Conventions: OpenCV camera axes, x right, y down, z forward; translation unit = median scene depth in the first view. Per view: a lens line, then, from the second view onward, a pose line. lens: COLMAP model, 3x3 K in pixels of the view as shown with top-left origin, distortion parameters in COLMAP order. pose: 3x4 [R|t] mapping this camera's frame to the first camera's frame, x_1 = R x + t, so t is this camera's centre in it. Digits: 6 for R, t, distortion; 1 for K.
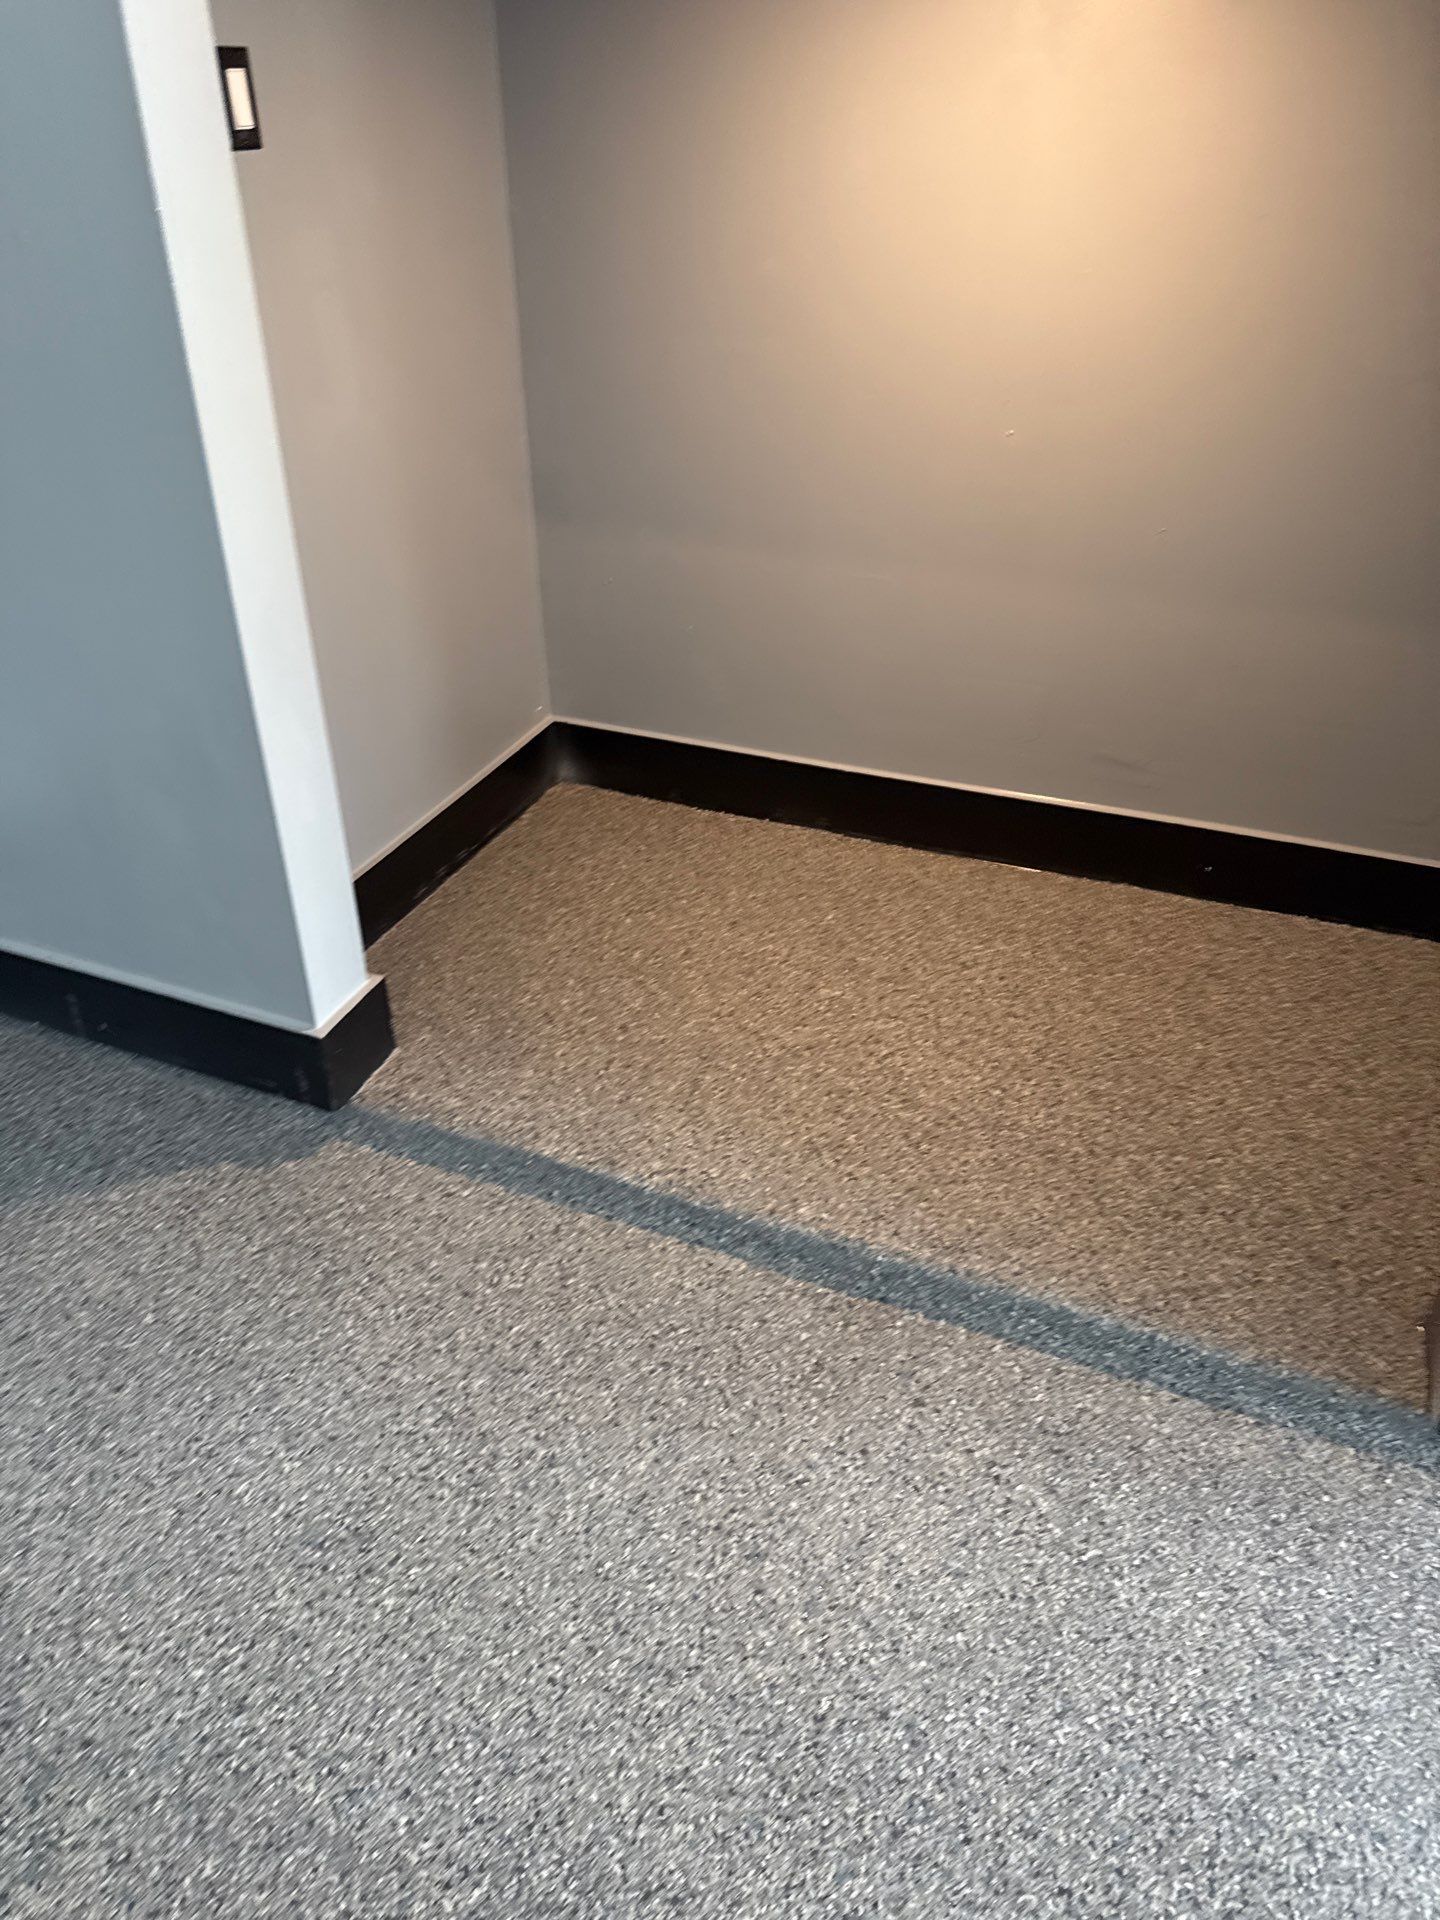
lens RADIAL K [[1375.0, 0, 731.3], [0, 1375.0, 961.3], [0, 0, 1]] dist [0.159931, -0.307403]
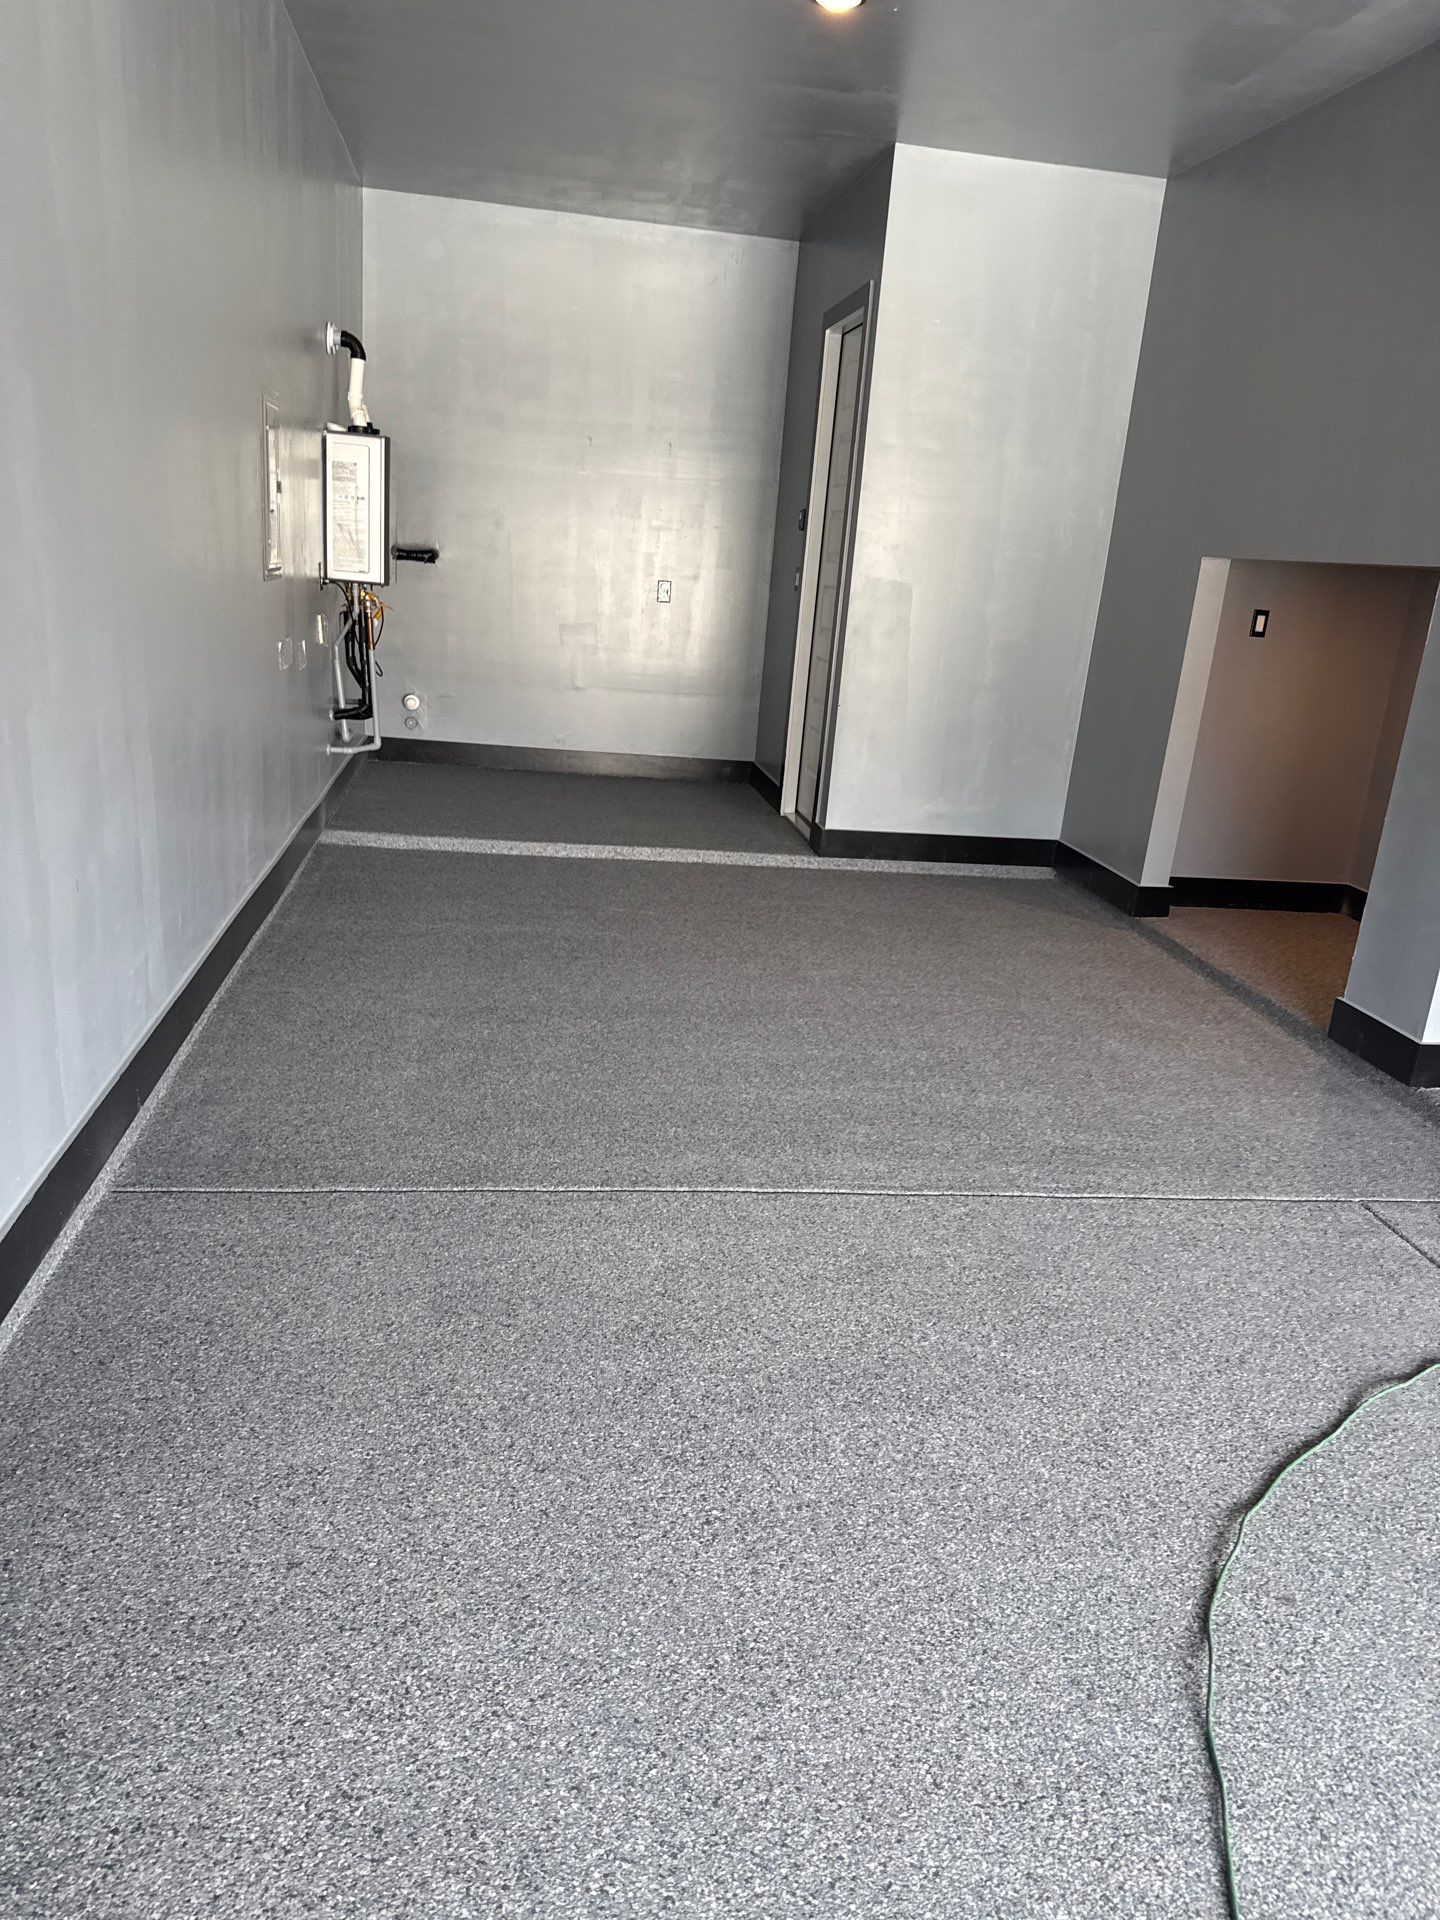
lens RADIAL K [[1375.0, 0, 731.3], [0, 1375.0, 961.3], [0, 0, 1]] dist [0.159931, -0.307403]
pose [[0.427106, 0.151939, -0.891345, 2.527621], [-0.291584, 0.956262, 0.023287, 0.436615], [0.855897, 0.249956, 0.452728, -1.538864]]
